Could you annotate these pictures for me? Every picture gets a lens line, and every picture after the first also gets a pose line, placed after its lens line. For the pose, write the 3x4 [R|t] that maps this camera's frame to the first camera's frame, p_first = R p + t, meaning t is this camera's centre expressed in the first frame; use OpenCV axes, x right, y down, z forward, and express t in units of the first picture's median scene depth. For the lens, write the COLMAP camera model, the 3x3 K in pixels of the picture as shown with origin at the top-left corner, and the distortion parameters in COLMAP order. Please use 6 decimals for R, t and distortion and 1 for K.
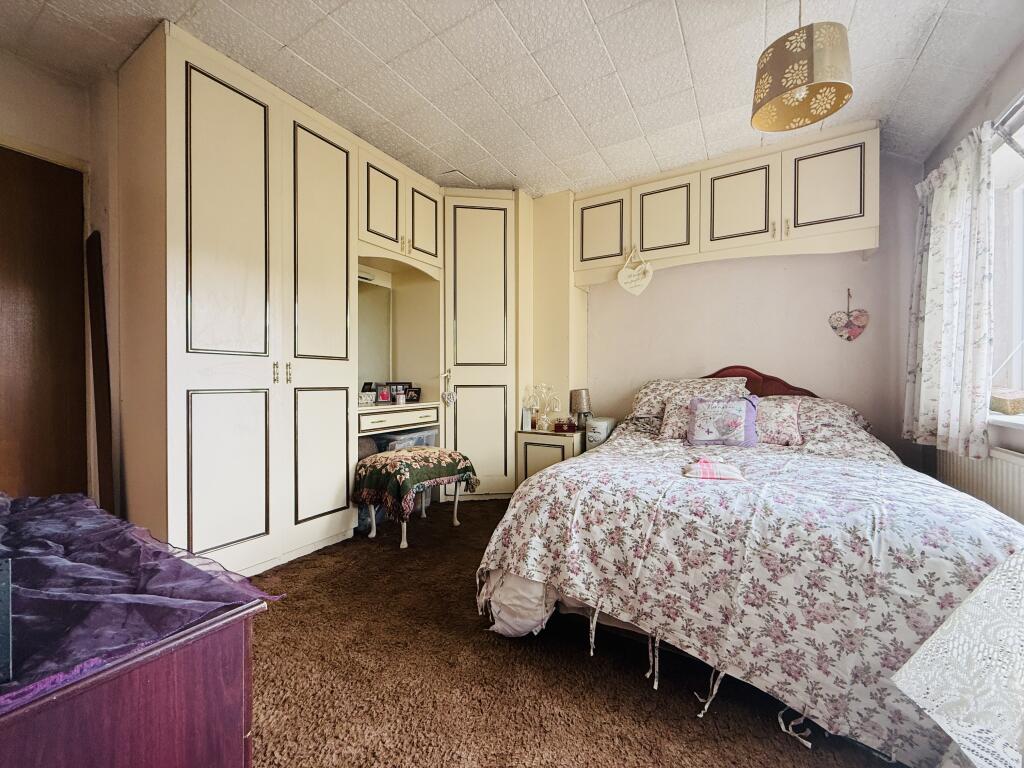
lens RADIAL K [[405.1, 0, 510.2], [0, 405.1, 385.5], [0, 0, 1]] dist [-0.001064, -0.000365]
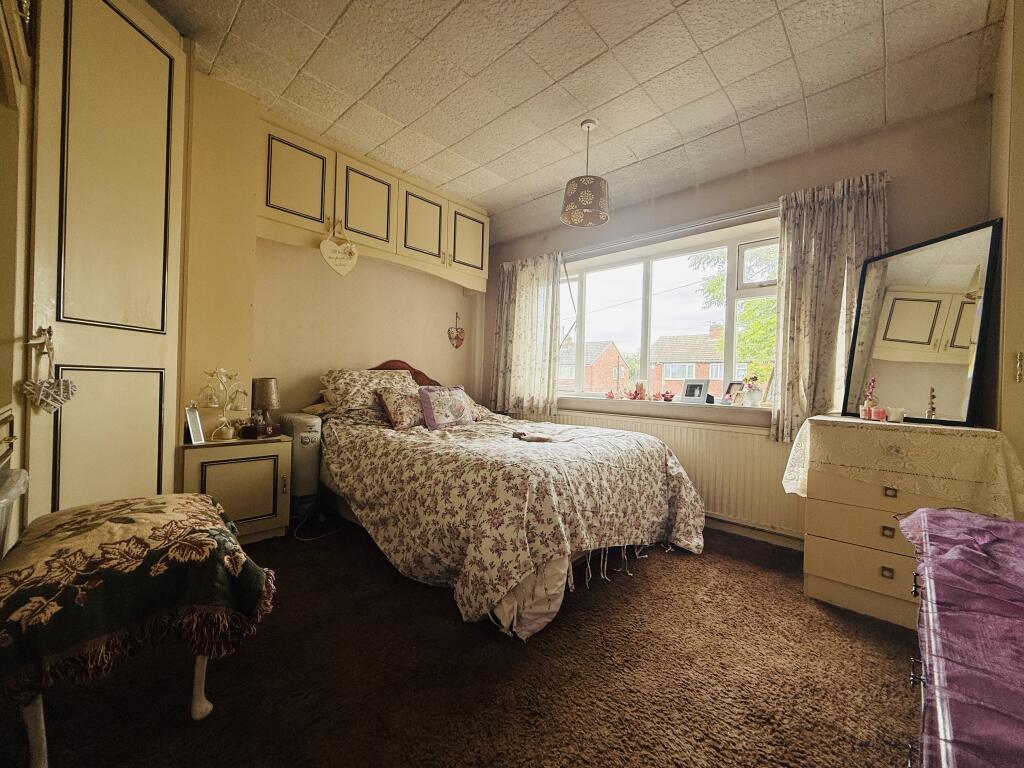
lens RADIAL K [[405.1, 0, 510.8], [0, 405.1, 383.2], [0, 0, 1]] dist [-0.001064, -0.000365]
pose [[0.222133, 0.004313, 0.975007, -0.637076], [-0.018919, 0.999821, -0.000112, 0.014867], [-0.974833, -0.018421, 0.222175, 0.559719]]
